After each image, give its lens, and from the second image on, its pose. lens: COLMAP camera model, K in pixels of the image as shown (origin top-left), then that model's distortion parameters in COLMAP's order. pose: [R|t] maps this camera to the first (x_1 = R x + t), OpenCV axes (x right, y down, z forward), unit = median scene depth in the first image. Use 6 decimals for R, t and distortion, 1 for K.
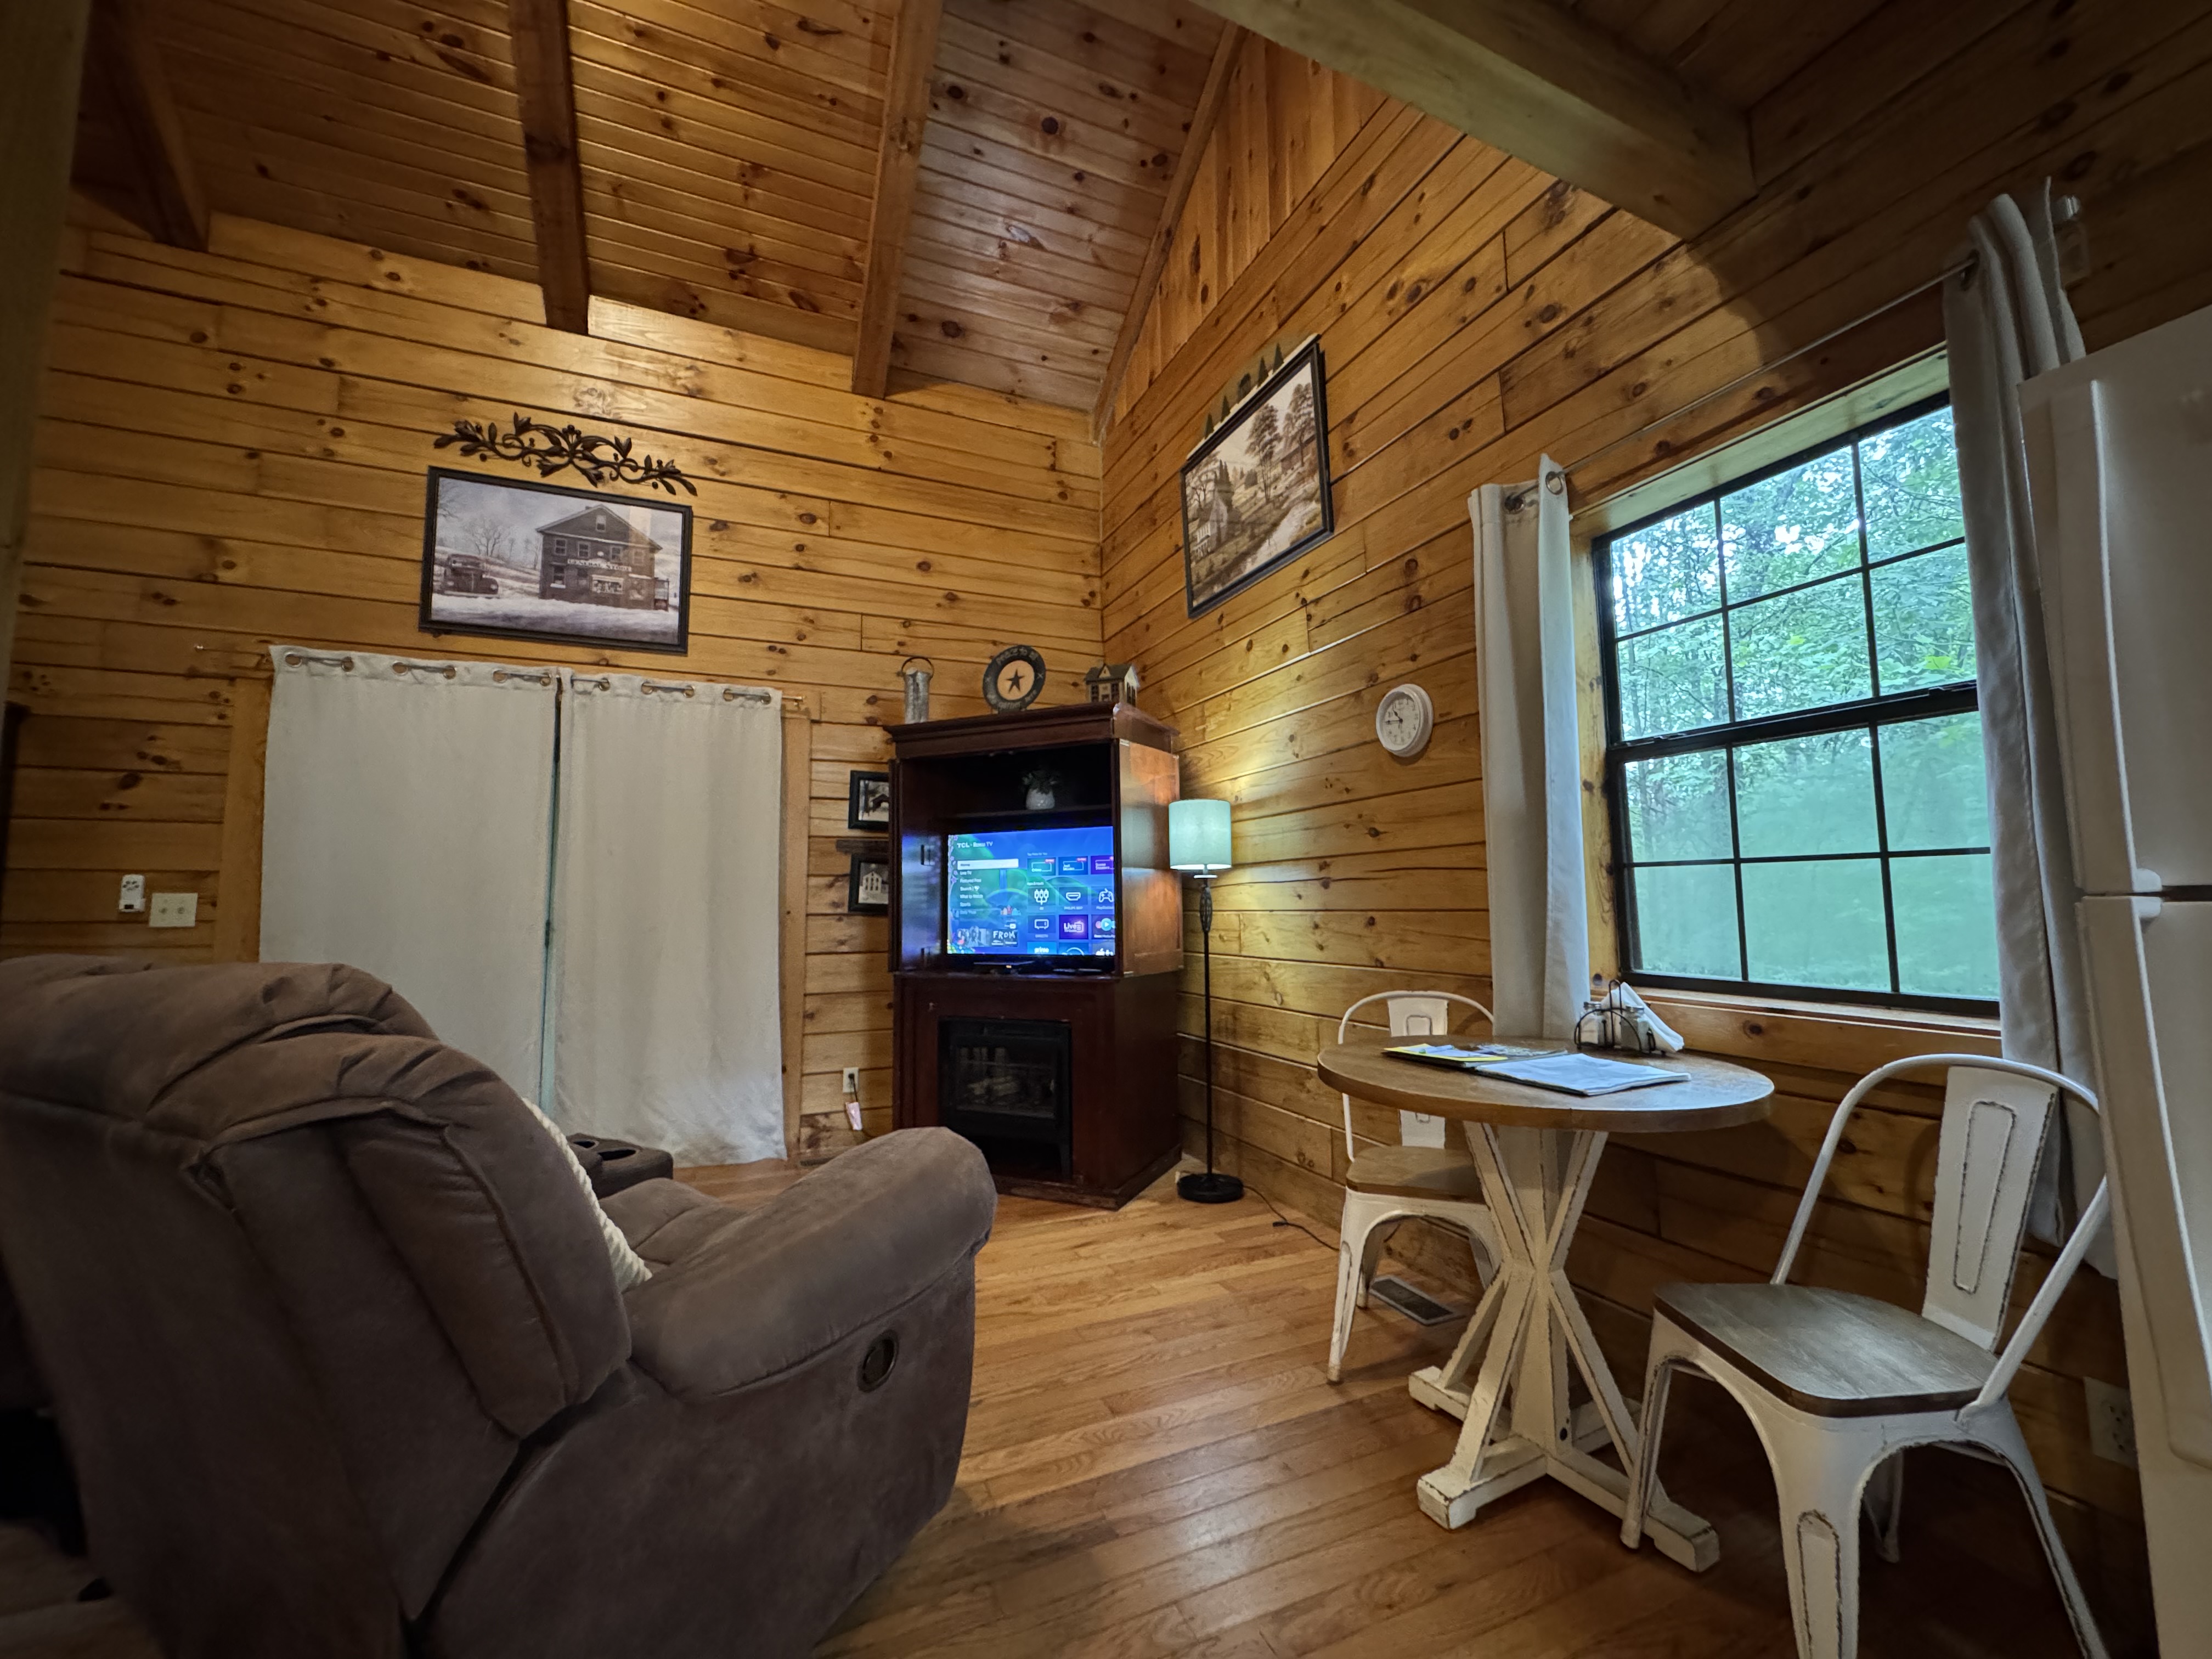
lens RADIAL K [[878.4, 0, 1102.8], [0, 878.4, 825.8], [0, 0, 1]] dist [0.001810, 0.000348]
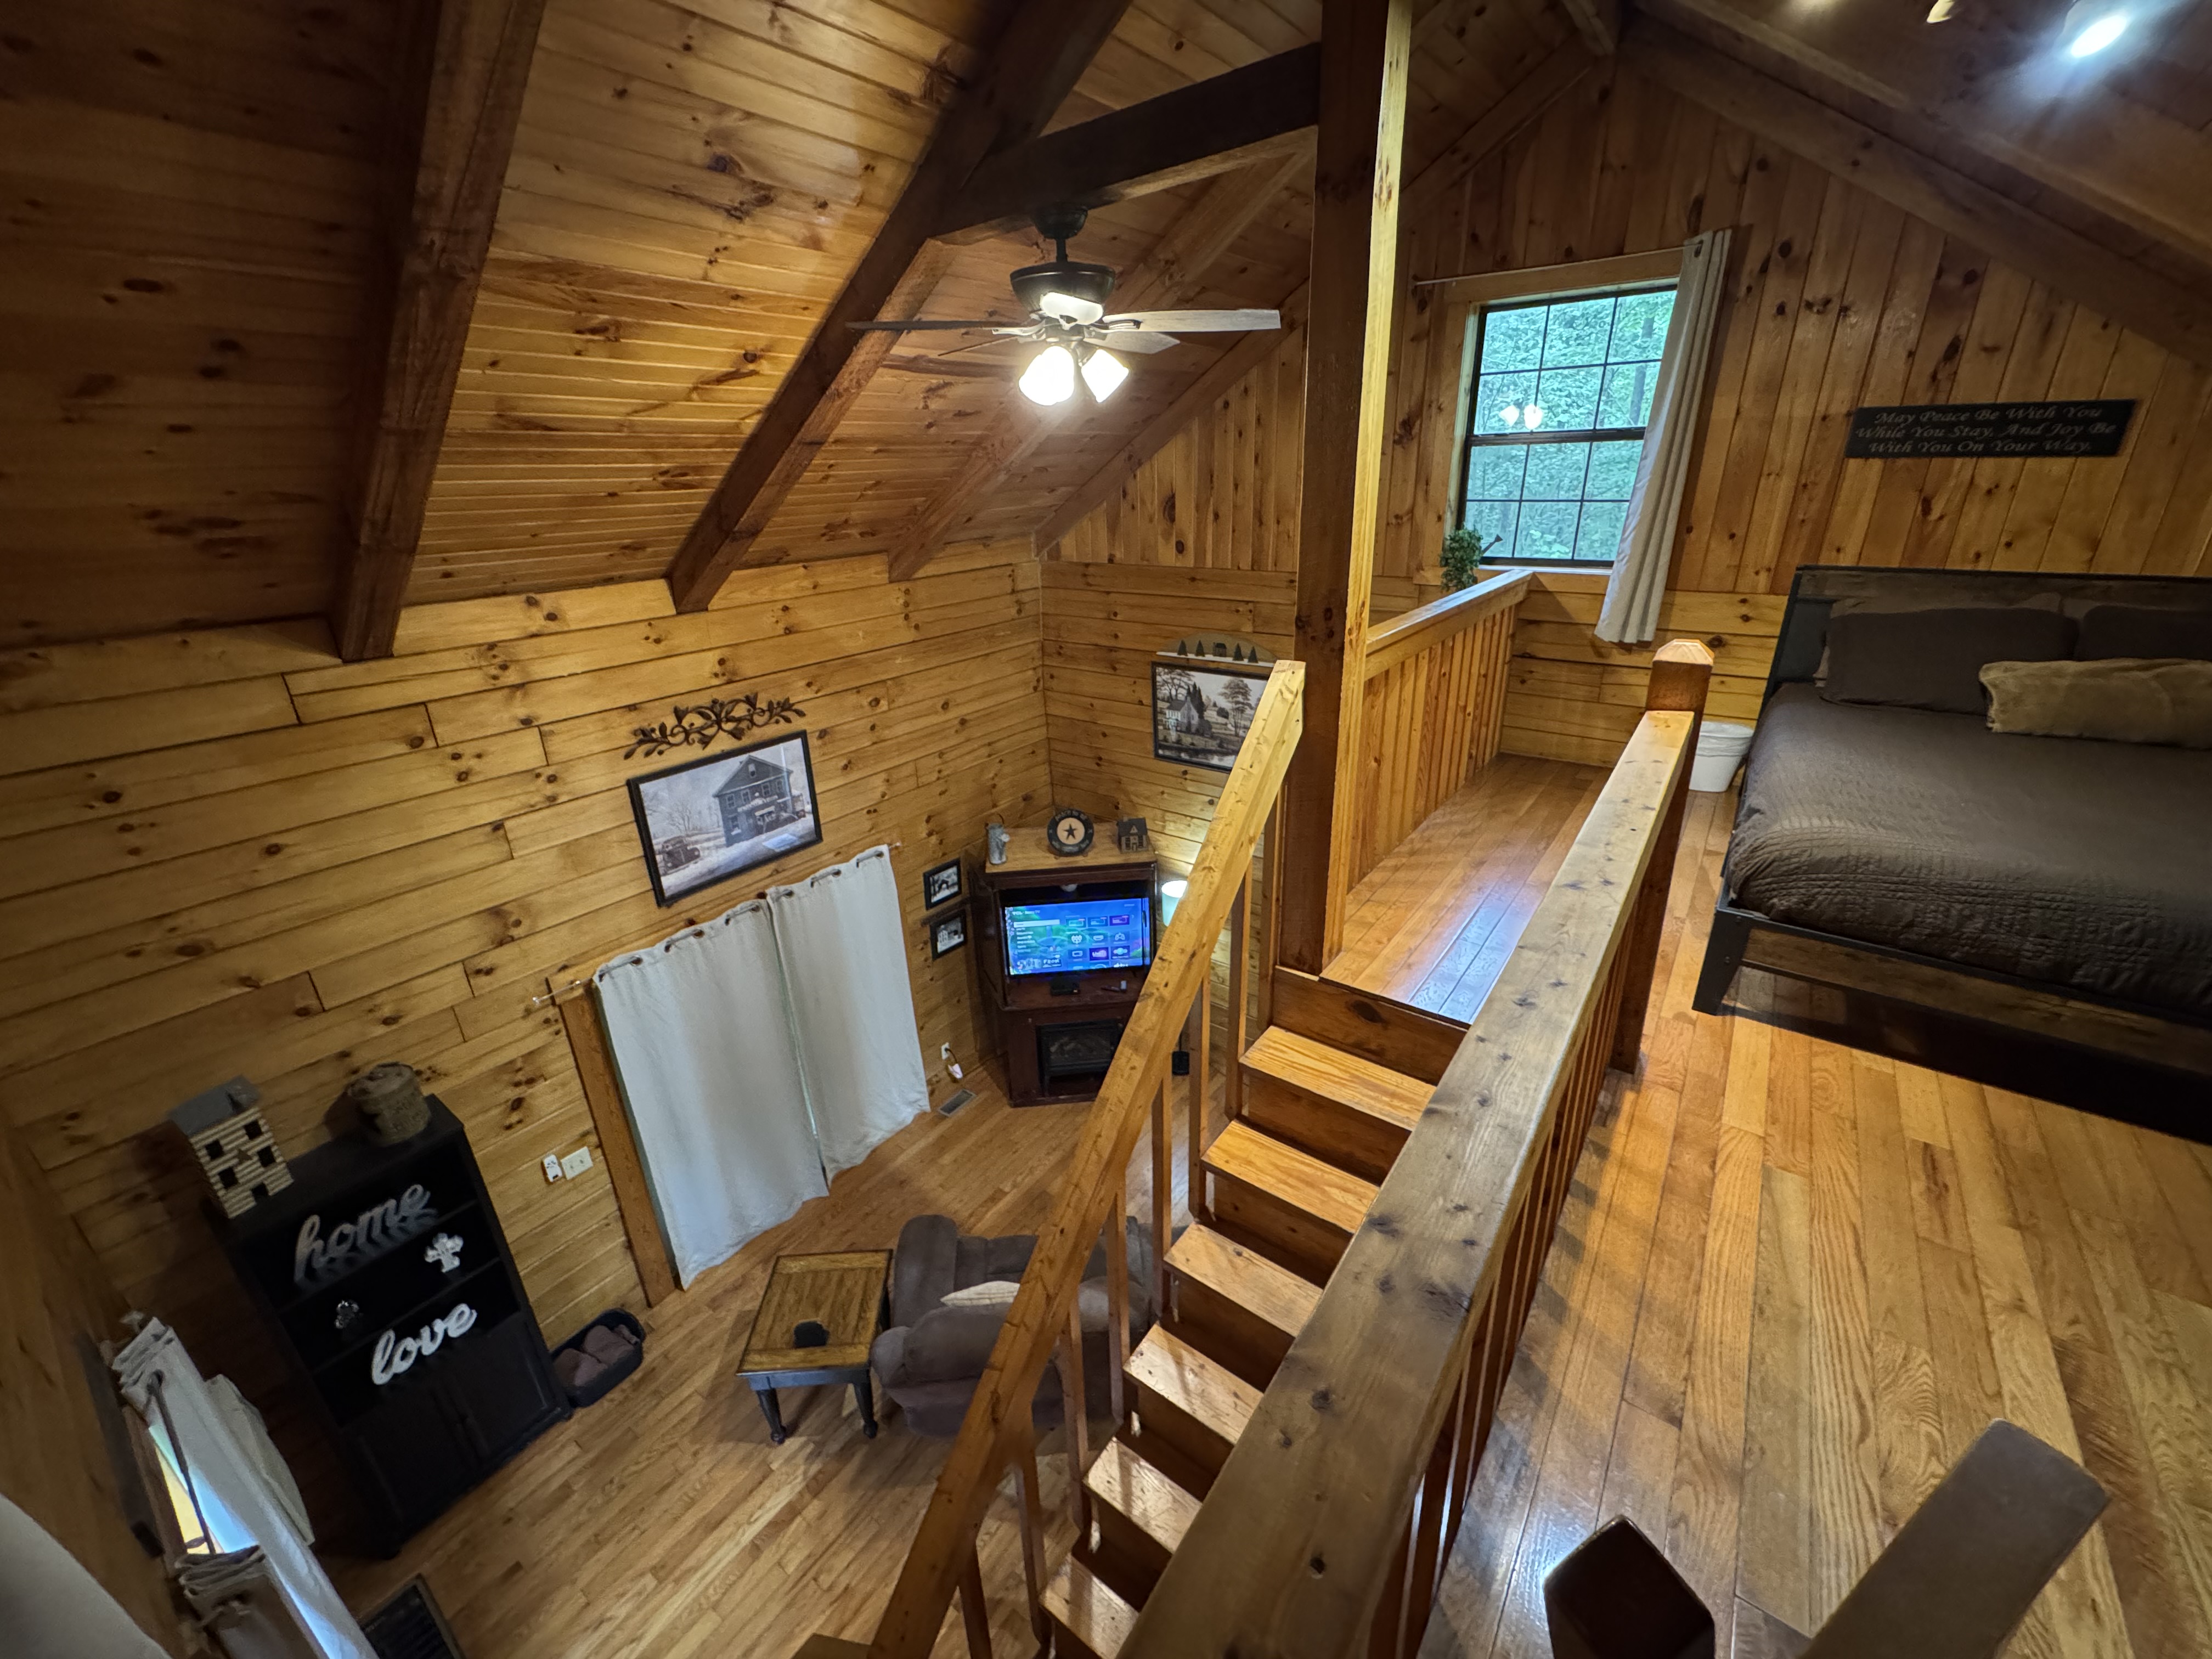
lens RADIAL K [[878.4, 0, 1106.3], [0, 878.4, 822.9], [0, 0, 1]] dist [0.001810, 0.000348]
pose [[0.868575, -0.199104, 0.453800, -0.715350], [-0.028250, 0.894354, 0.446468, -0.838762], [-0.494751, -0.400611, 0.771189, -0.202641]]
